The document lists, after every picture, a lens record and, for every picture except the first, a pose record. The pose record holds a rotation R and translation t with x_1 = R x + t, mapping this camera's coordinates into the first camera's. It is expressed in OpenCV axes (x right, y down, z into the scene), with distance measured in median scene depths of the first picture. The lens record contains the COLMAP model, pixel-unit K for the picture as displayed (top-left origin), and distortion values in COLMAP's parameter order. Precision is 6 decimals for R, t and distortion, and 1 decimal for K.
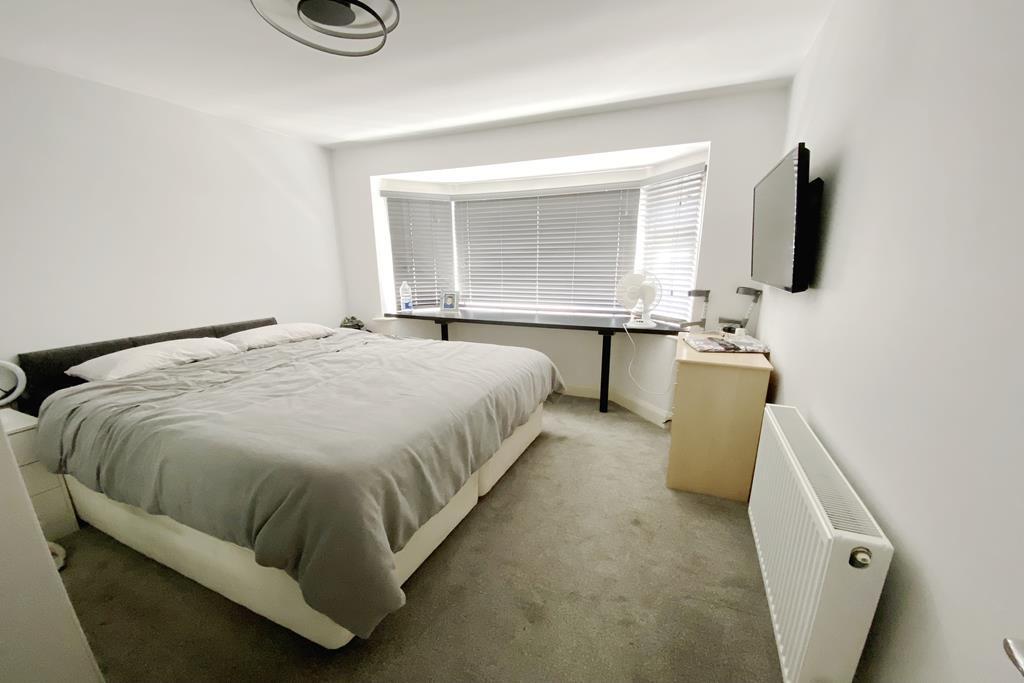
lens RADIAL K [[415.7, 0, 506.9], [0, 415.7, 354.9], [0, 0, 1]] dist [0.056859, -0.039644]
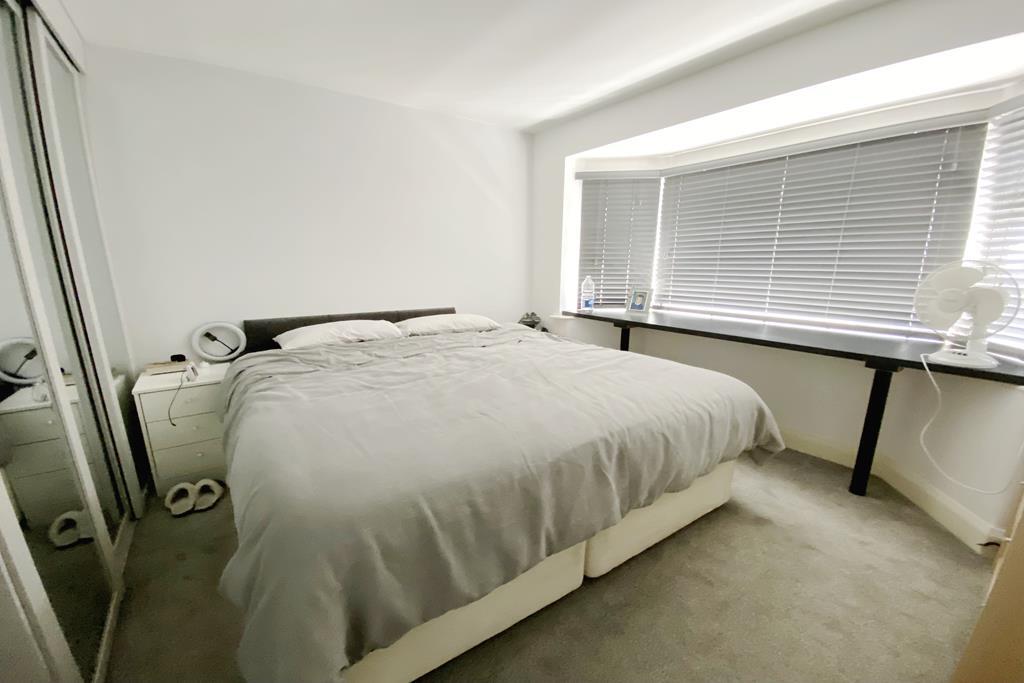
lens RADIAL K [[404.6, 0, 509.8], [0, 404.6, 362.3], [0, 0, 1]] dist [0.012160, -0.019672]
pose [[0.846364, 0.129394, -0.516648, 0.086637], [-0.123025, 0.991303, 0.046733, -0.020053], [0.518202, 0.024007, 0.854921, 0.241038]]
